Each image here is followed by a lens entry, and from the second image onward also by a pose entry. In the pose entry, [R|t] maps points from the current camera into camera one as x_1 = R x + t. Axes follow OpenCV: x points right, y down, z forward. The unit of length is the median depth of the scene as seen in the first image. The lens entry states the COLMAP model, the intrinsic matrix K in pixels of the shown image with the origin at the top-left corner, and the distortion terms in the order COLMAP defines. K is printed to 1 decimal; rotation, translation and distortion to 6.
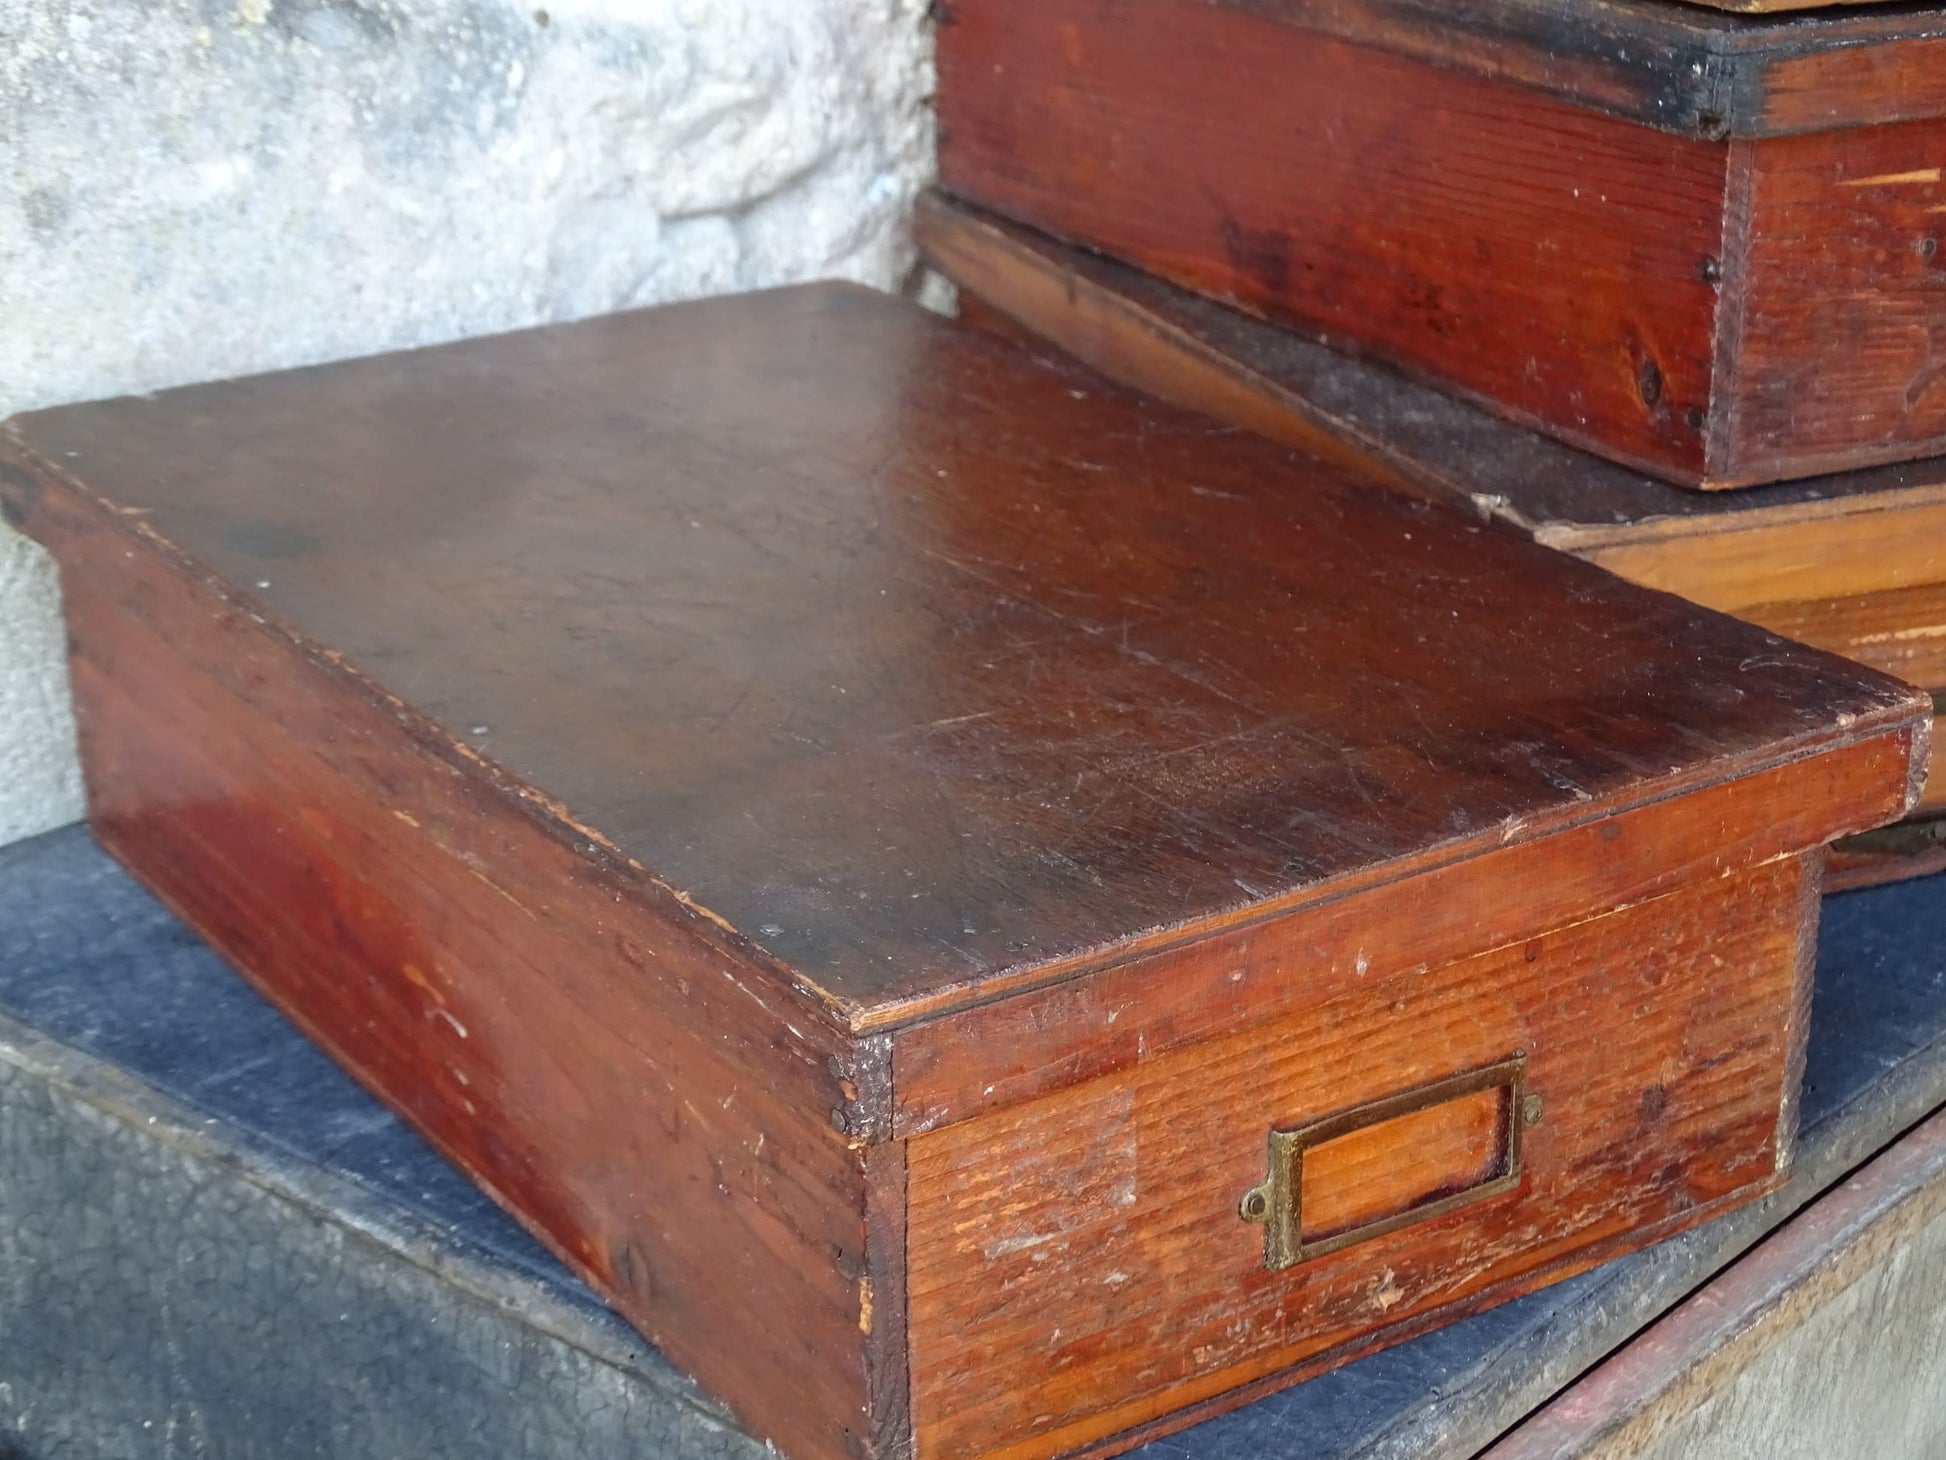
lens RADIAL K [[3485.9, 0, 973.0], [0, 3485.9, 730.0], [0, 0, 1]] dist [-0.014895, 0.017487]
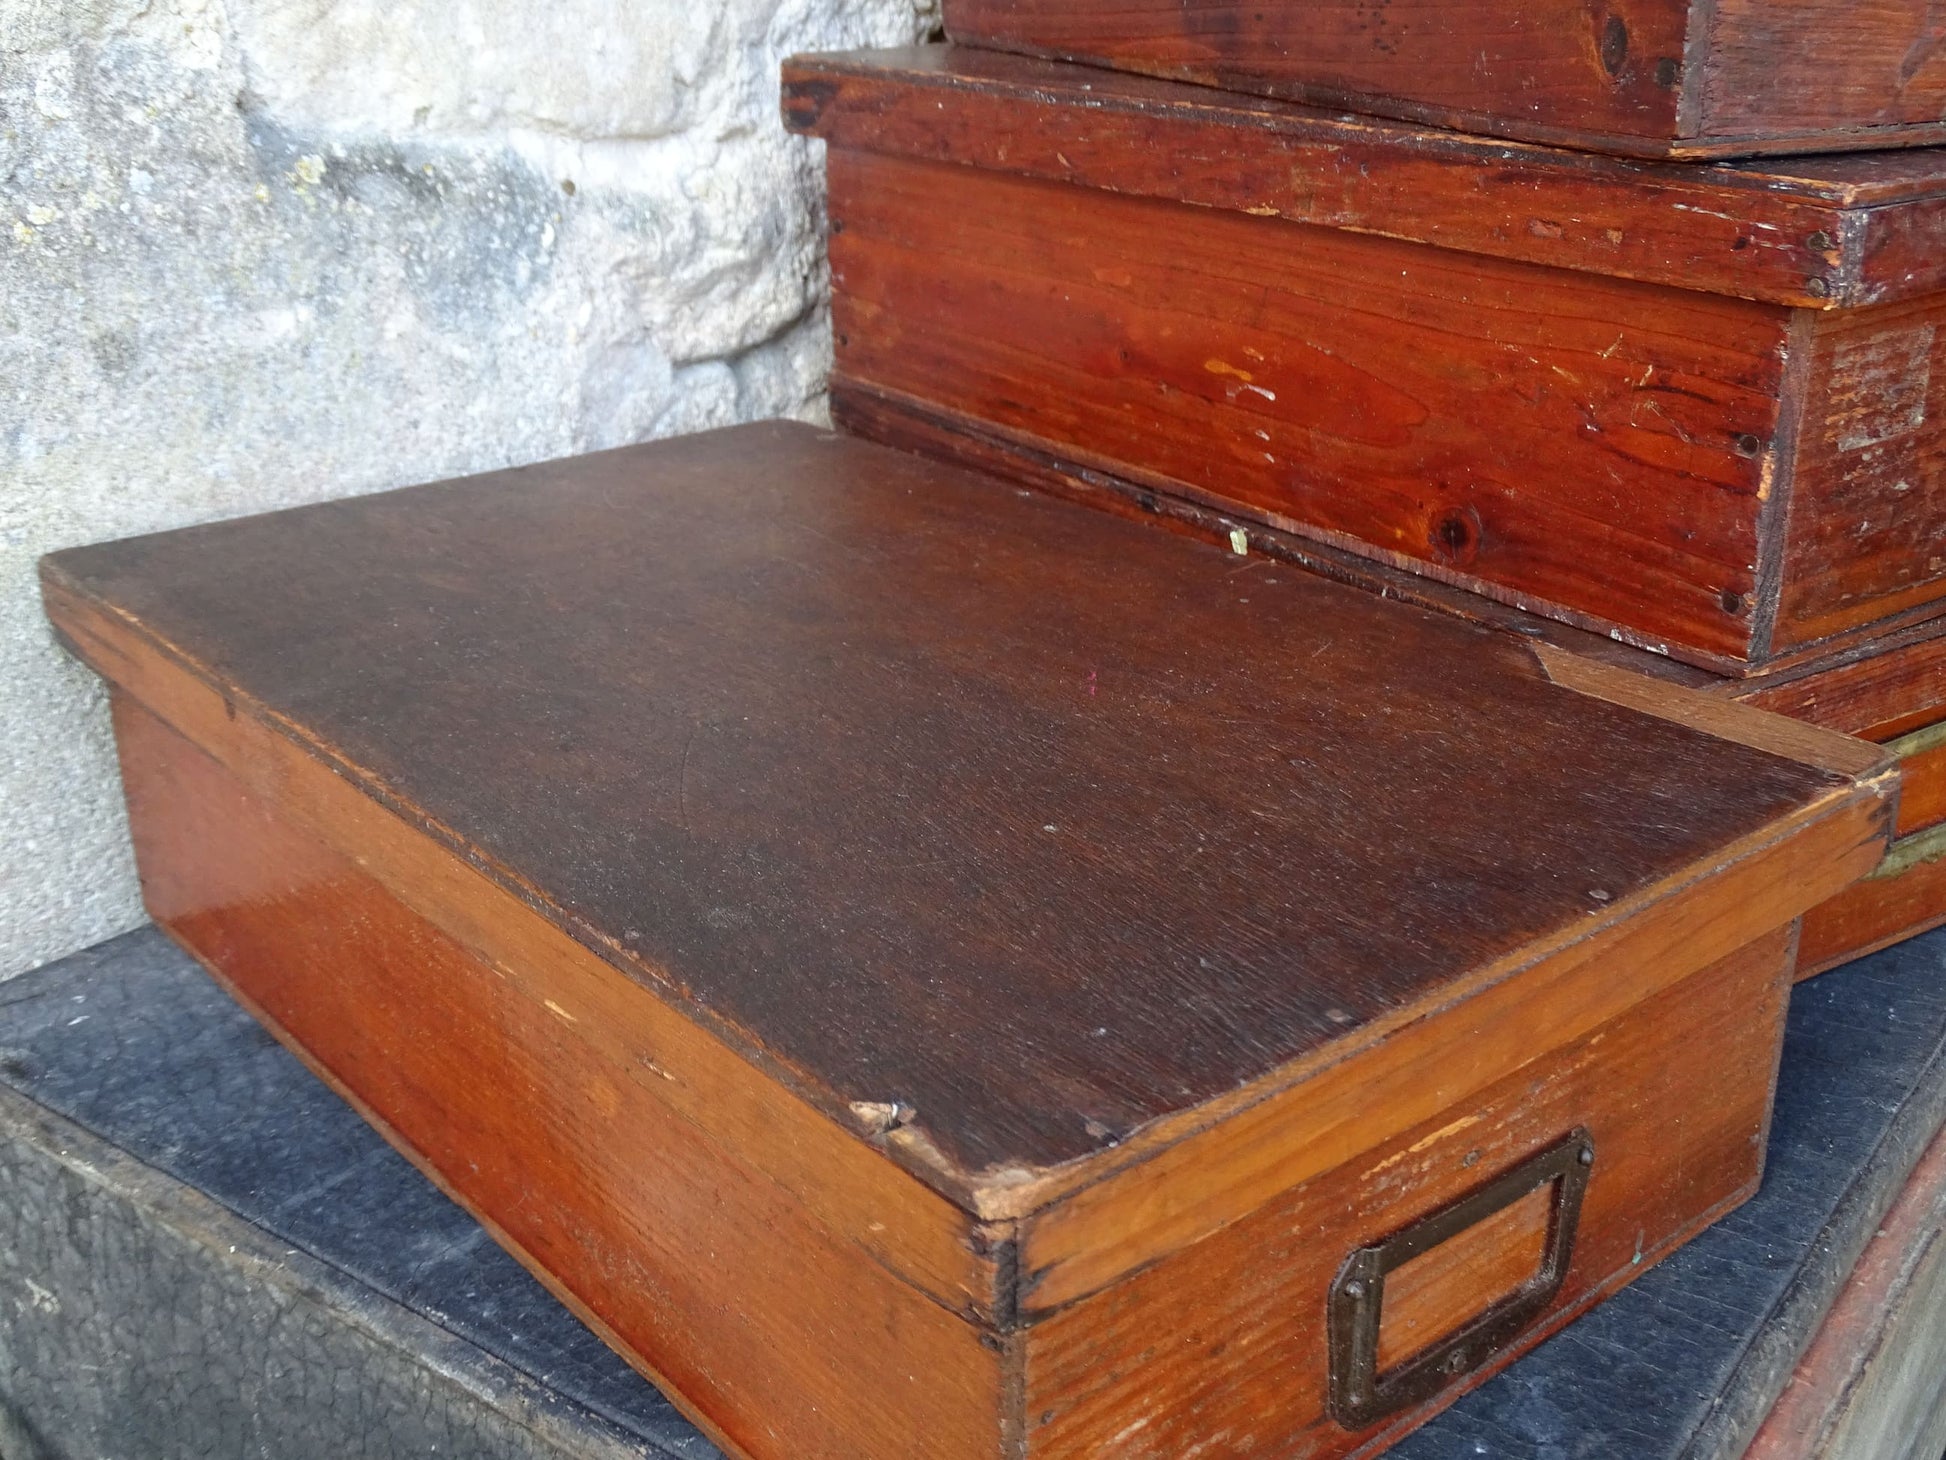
lens RADIAL K [[2266.4, 0, 997.0], [0, 2266.4, 759.0], [0, 0, 1]] dist [0.017630, -0.027726]
pose [[0.997030, -0.031715, 0.070181, -0.046885], [0.030641, 0.999397, 0.016331, -0.026471], [-0.070656, -0.014132, 0.997401, 0.271408]]
